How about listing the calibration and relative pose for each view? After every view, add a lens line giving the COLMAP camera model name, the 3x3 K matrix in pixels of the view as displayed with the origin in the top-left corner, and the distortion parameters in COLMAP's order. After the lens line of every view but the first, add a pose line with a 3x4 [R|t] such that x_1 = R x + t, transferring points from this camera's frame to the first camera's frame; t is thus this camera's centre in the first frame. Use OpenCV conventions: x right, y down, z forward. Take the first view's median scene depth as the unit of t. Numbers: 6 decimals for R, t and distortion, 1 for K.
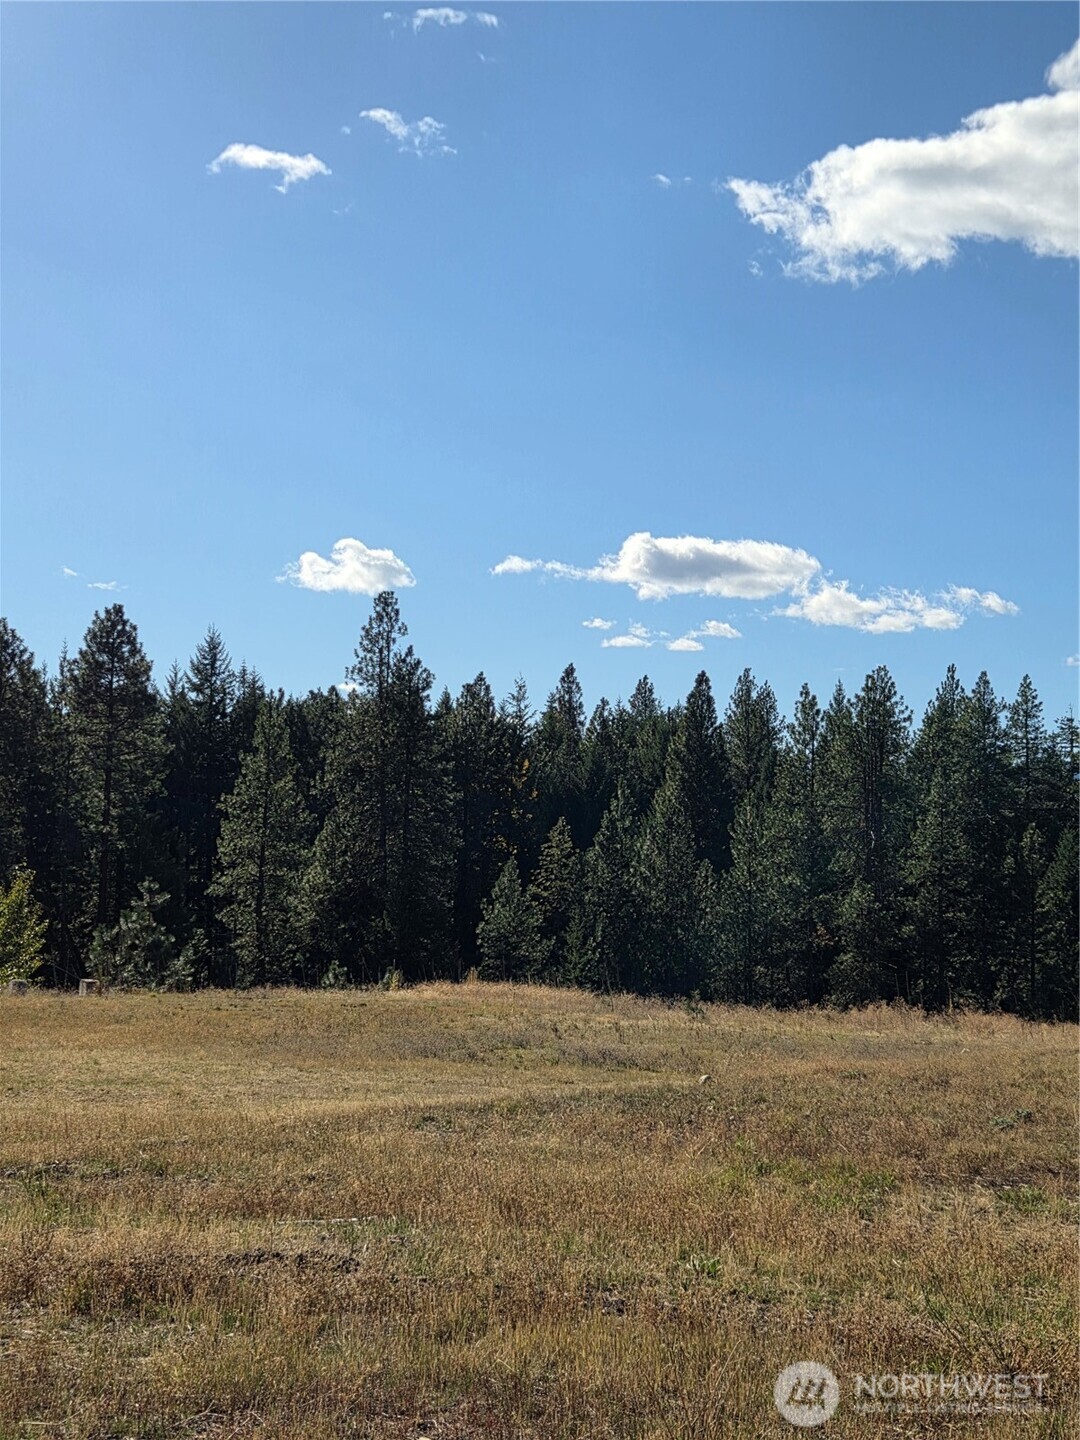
lens RADIAL K [[1809.7, 0, 540.0], [0, 1809.7, 720.0], [0, 0, 1]] dist [0.002842, 0.933799]
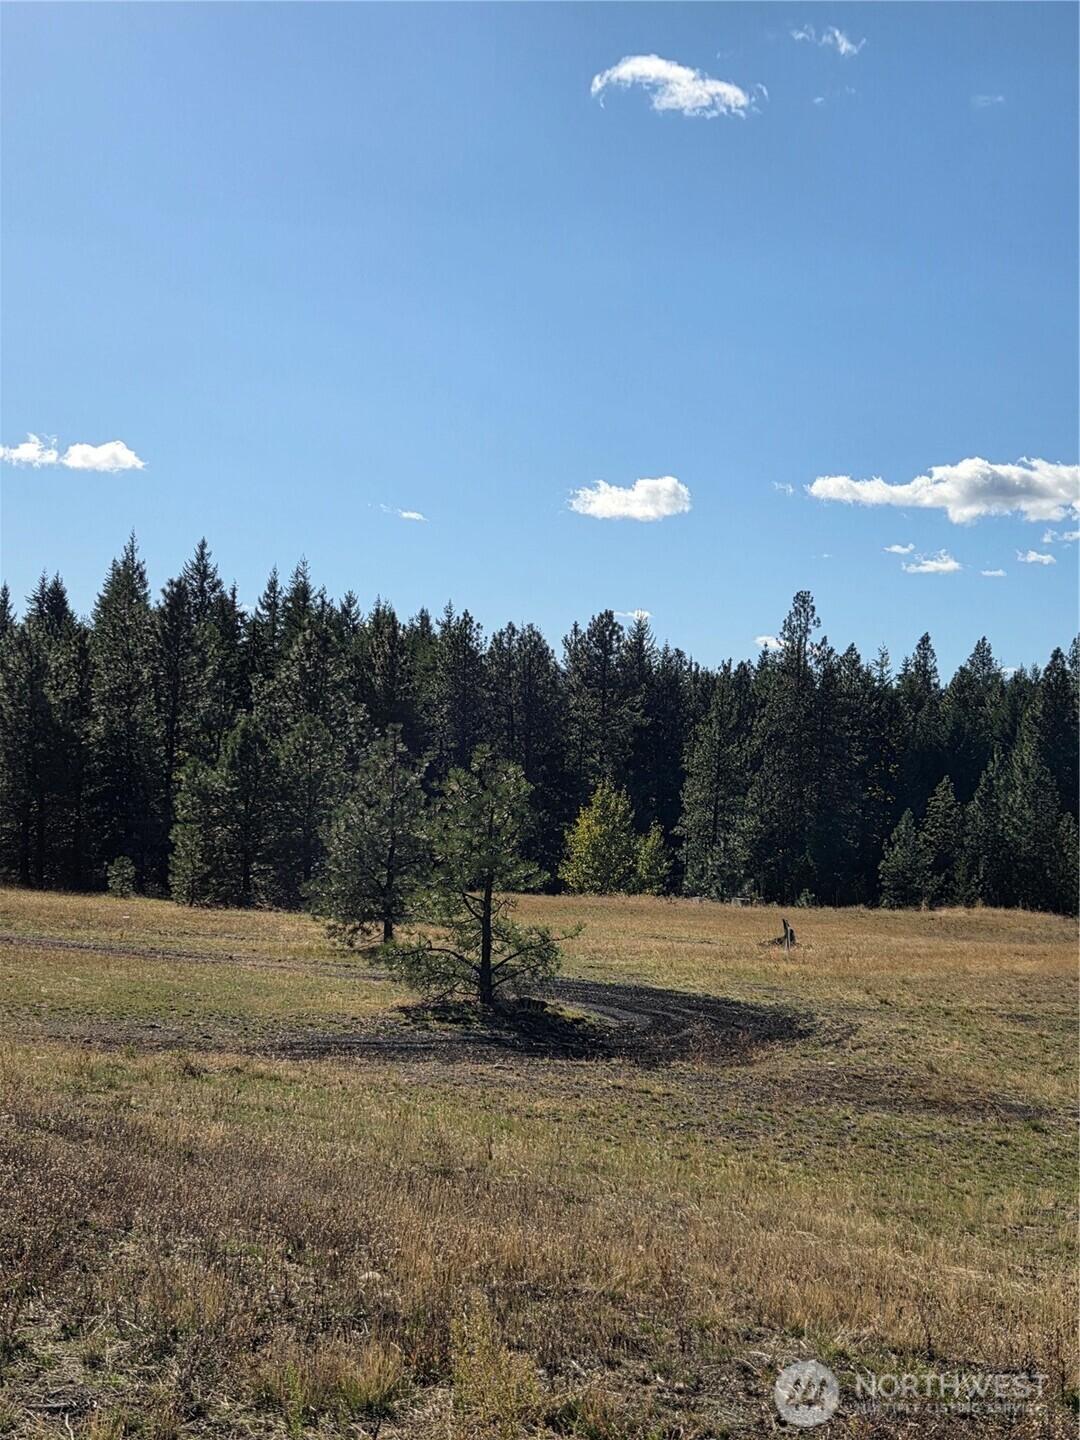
lens RADIAL K [[1828.7, 0, 541.6], [0, 1828.7, 738.8], [0, 0, 1]] dist [0.167625, -0.644688]
pose [[0.989262, 0.011677, -0.145683, -0.078300], [-0.004132, 0.998639, 0.051989, -0.035052], [0.146091, -0.050829, 0.987964, -0.267502]]
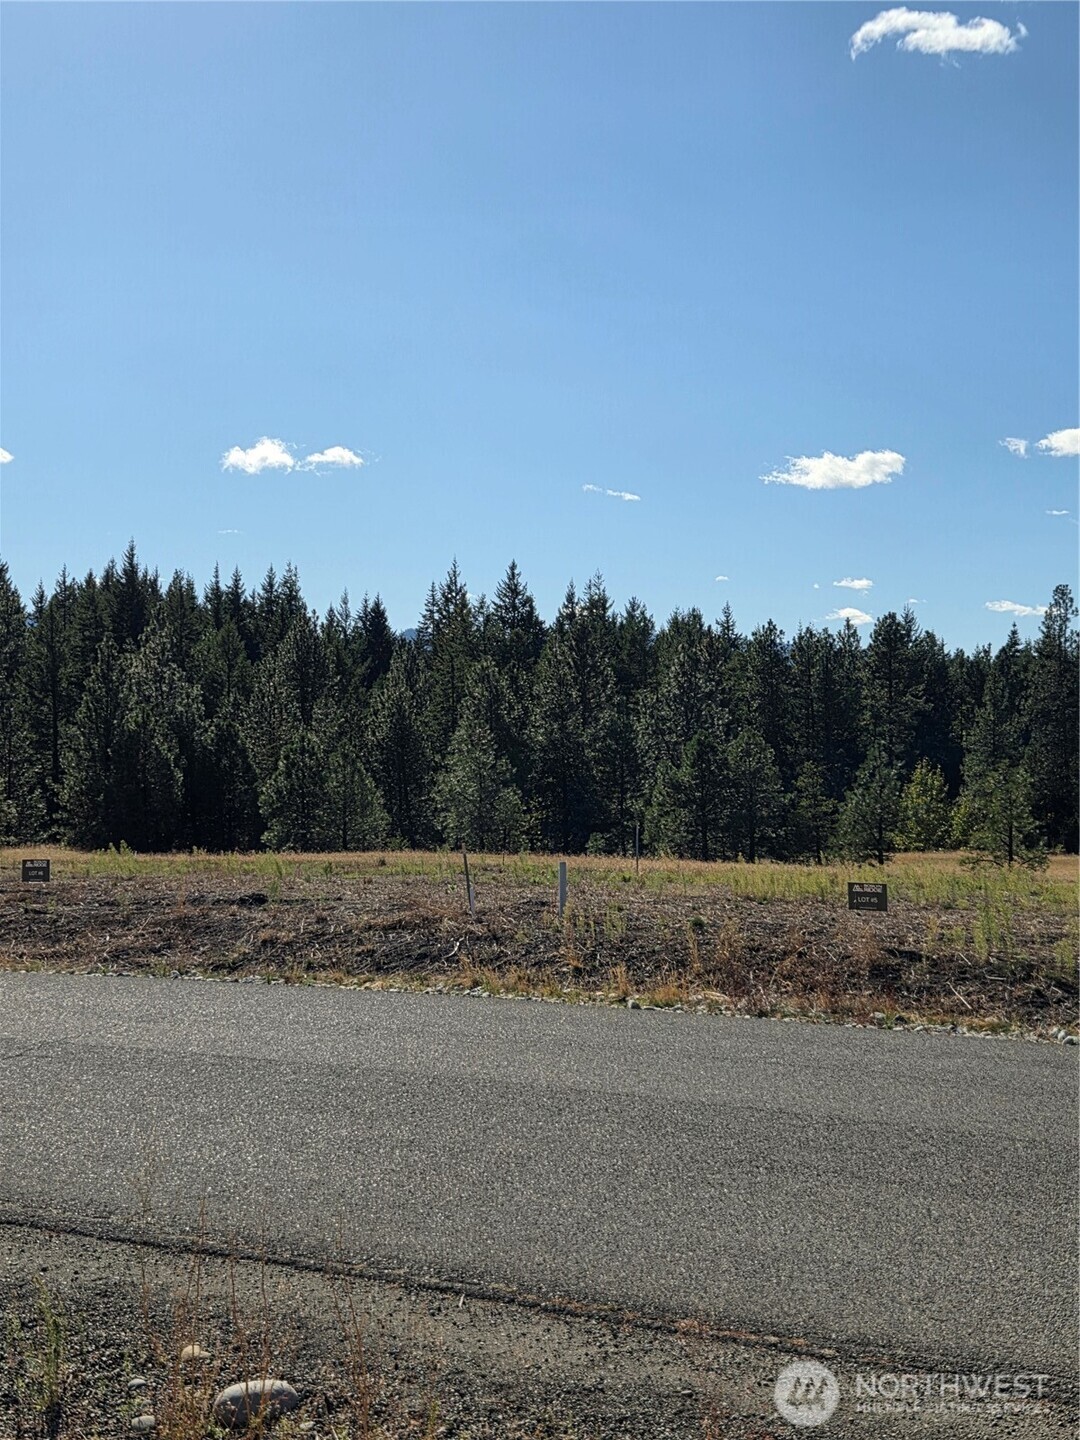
lens RADIAL K [[1828.7, 0, 541.6], [0, 1828.7, 738.8], [0, 0, 1]] dist [0.167625, -0.644688]
pose [[0.965128, -0.026822, -0.260401, -0.104932], [0.044222, 0.997146, 0.061192, -0.057580], [0.258016, -0.070573, 0.963560, -0.485875]]
